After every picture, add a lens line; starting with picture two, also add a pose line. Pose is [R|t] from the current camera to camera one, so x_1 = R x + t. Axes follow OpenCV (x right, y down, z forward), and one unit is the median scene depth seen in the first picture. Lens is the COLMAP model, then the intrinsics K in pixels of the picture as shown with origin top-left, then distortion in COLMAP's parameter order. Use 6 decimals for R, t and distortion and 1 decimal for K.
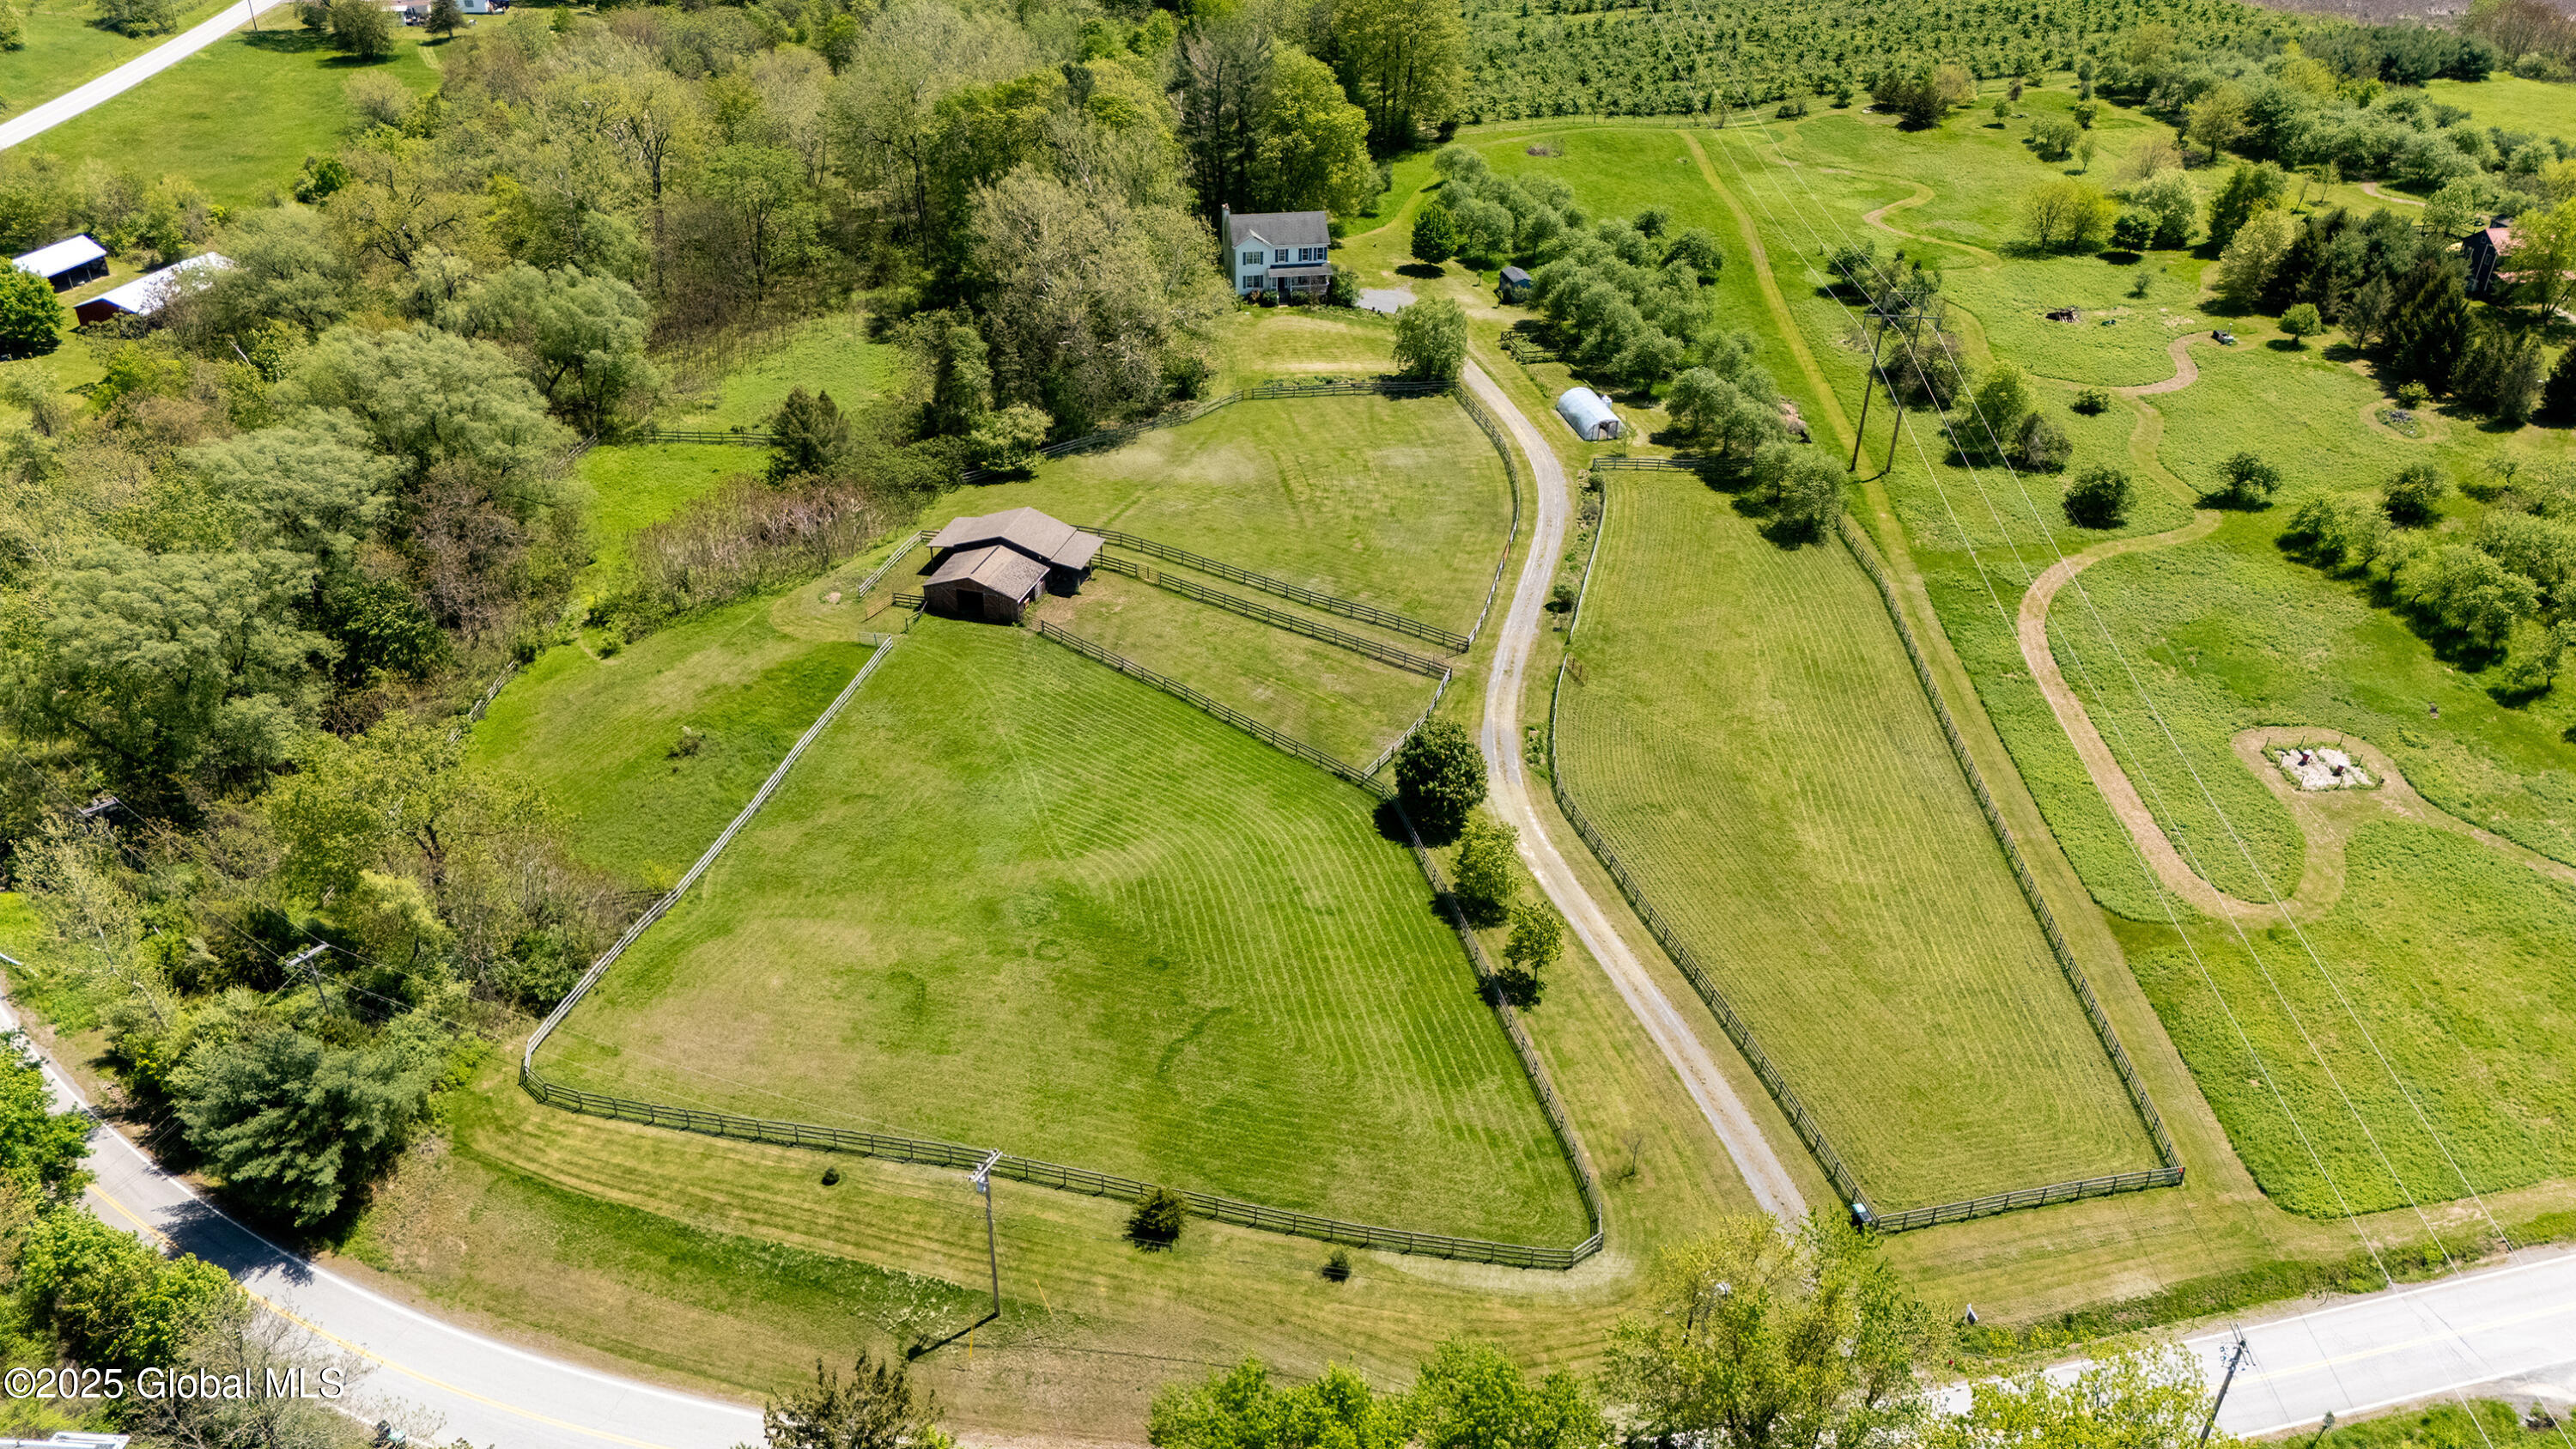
lens RADIAL K [[1872.2, 0, 1280.5], [0, 1872.2, 729.8], [0, 0, 1]] dist [0.087507, -0.080613]
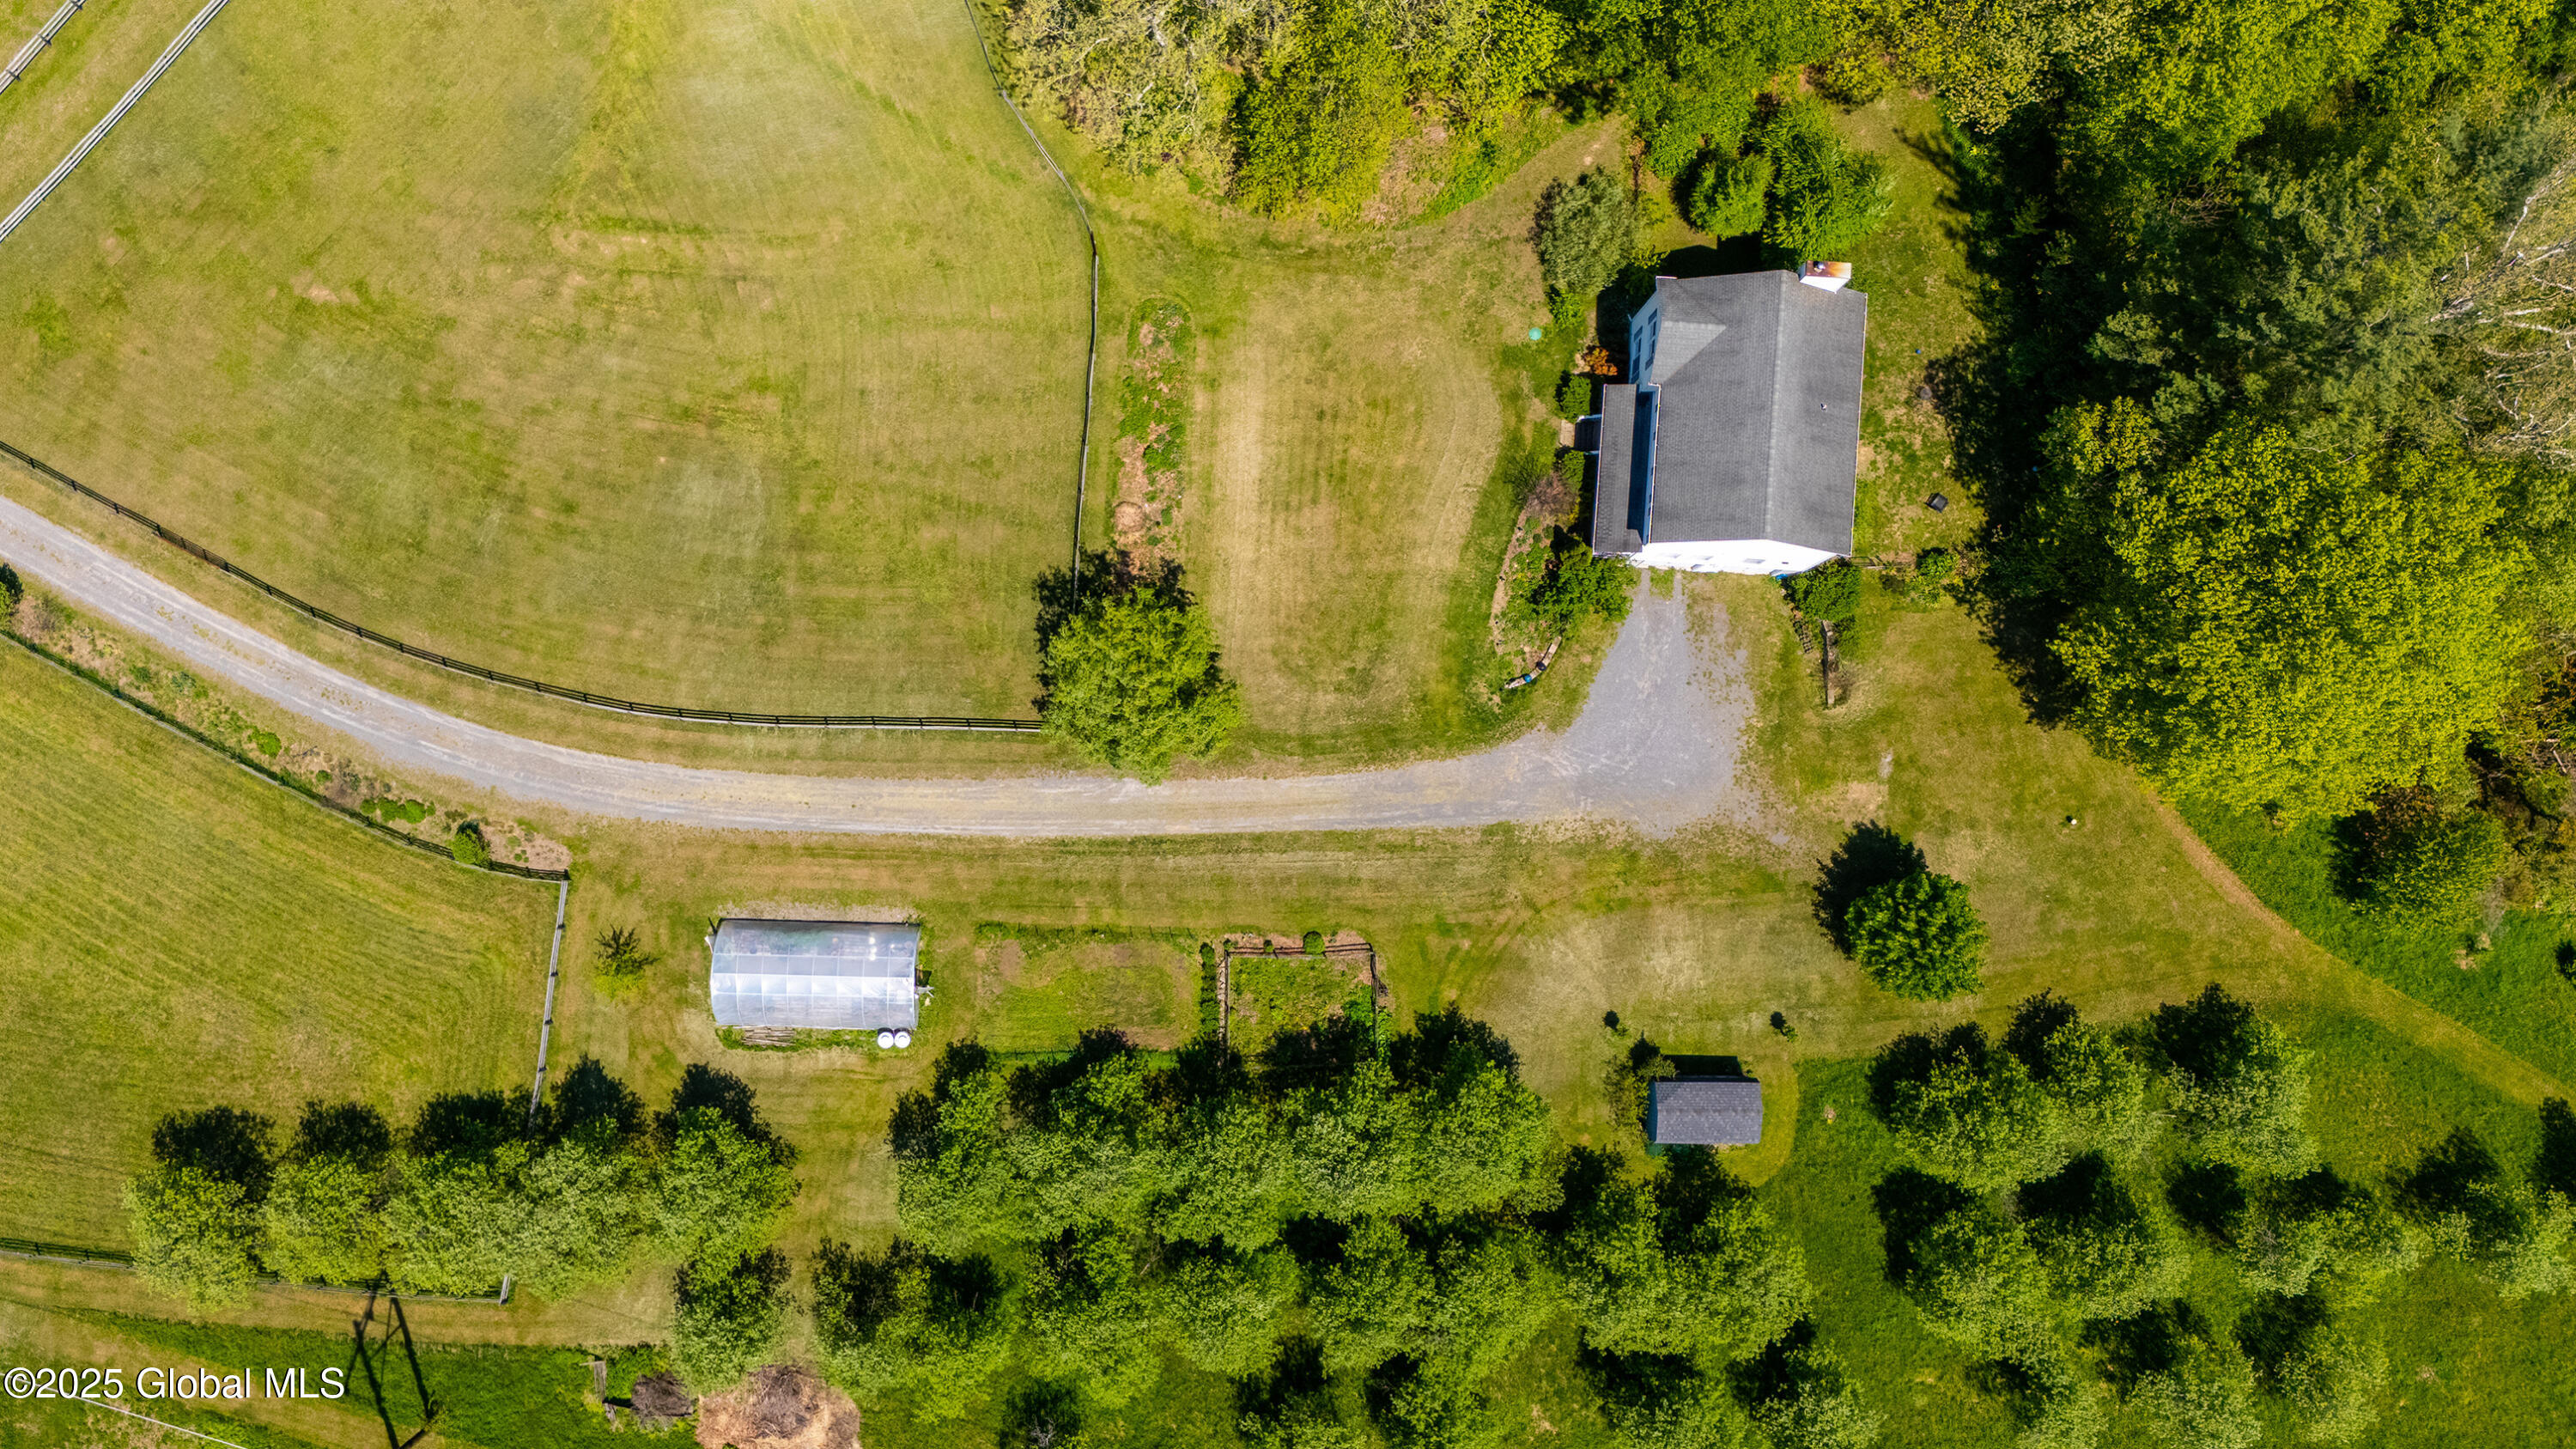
lens RADIAL K [[1883.2, 0, 1281.2], [0, 1883.2, 721.8], [0, 0, 1]] dist [0.084294, -0.085609]
pose [[-0.233085, 0.970897, -0.055045, 0.096005], [-0.521765, -0.077093, 0.849599, -0.537731], [0.820630, 0.226749, 0.524549, 0.756691]]
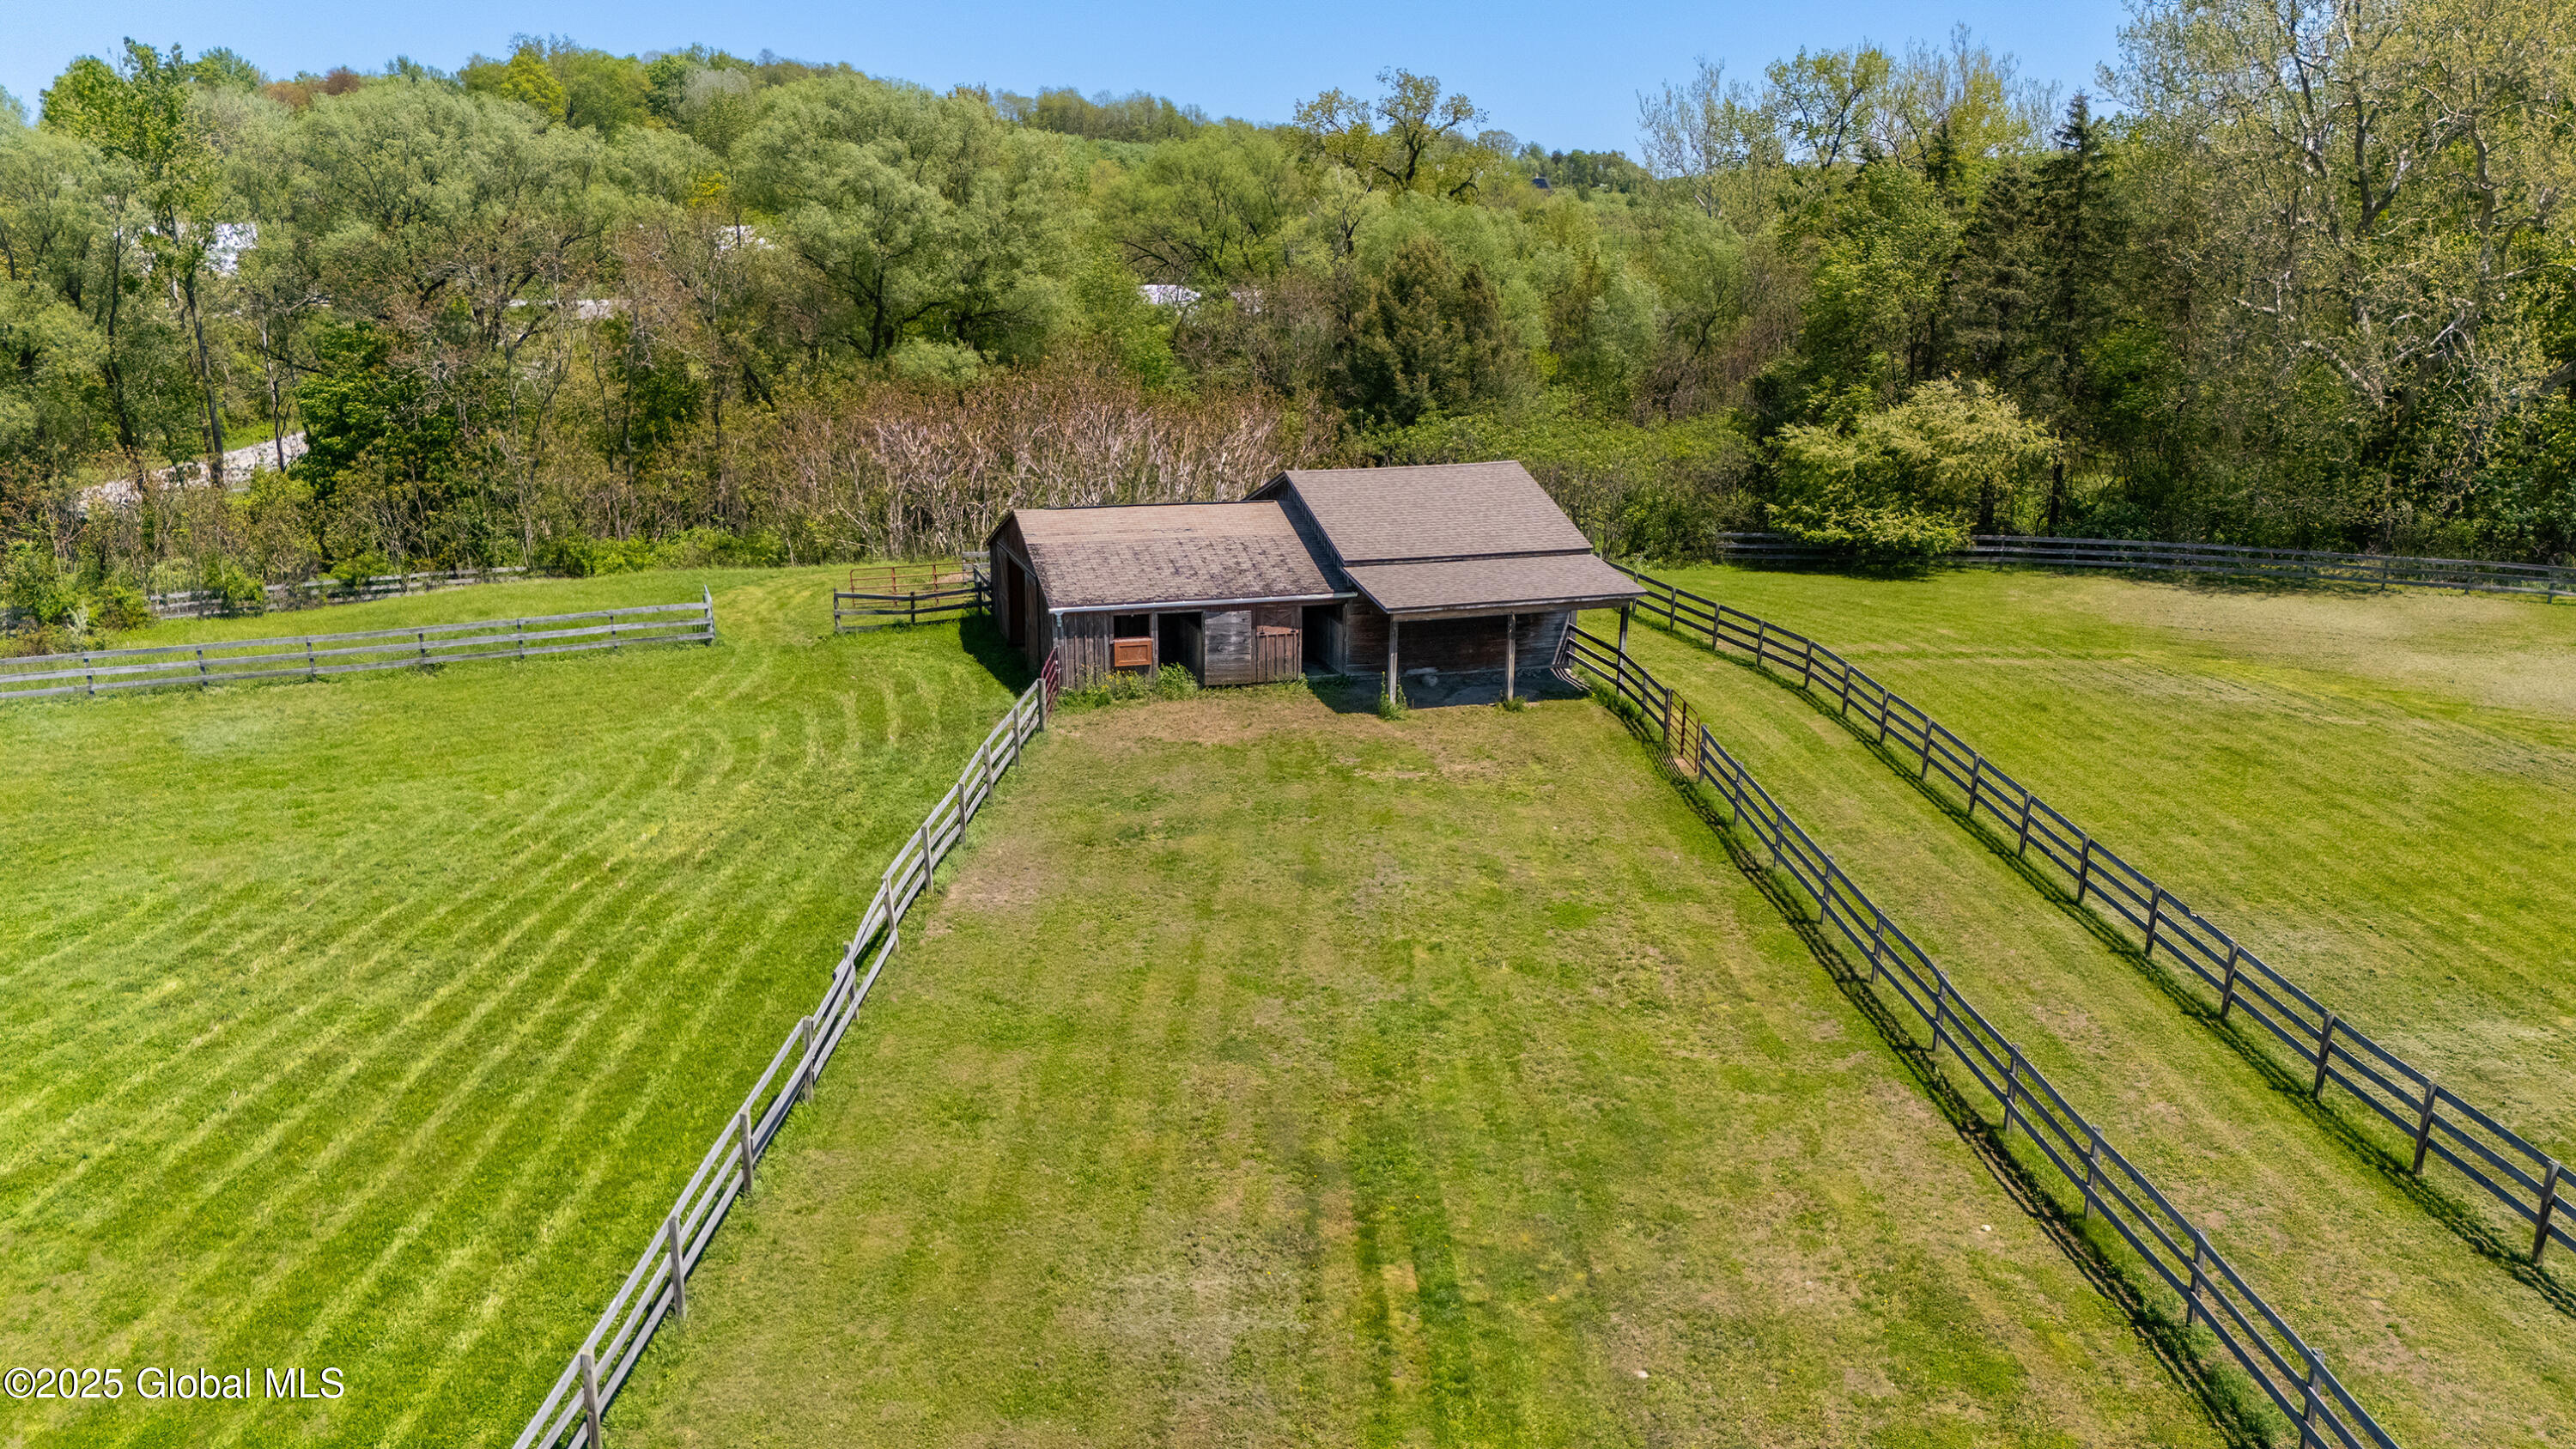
lens RADIAL K [[1883.2, 0, 1281.2], [0, 1883.2, 721.8], [0, 0, 1]] dist [0.084294, -0.085609]
pose [[0.563328, 0.204403, -0.800550, 0.065023], [-0.431108, 0.899282, -0.073749, -0.034250], [0.704846, 0.386668, 0.594710, 0.614250]]
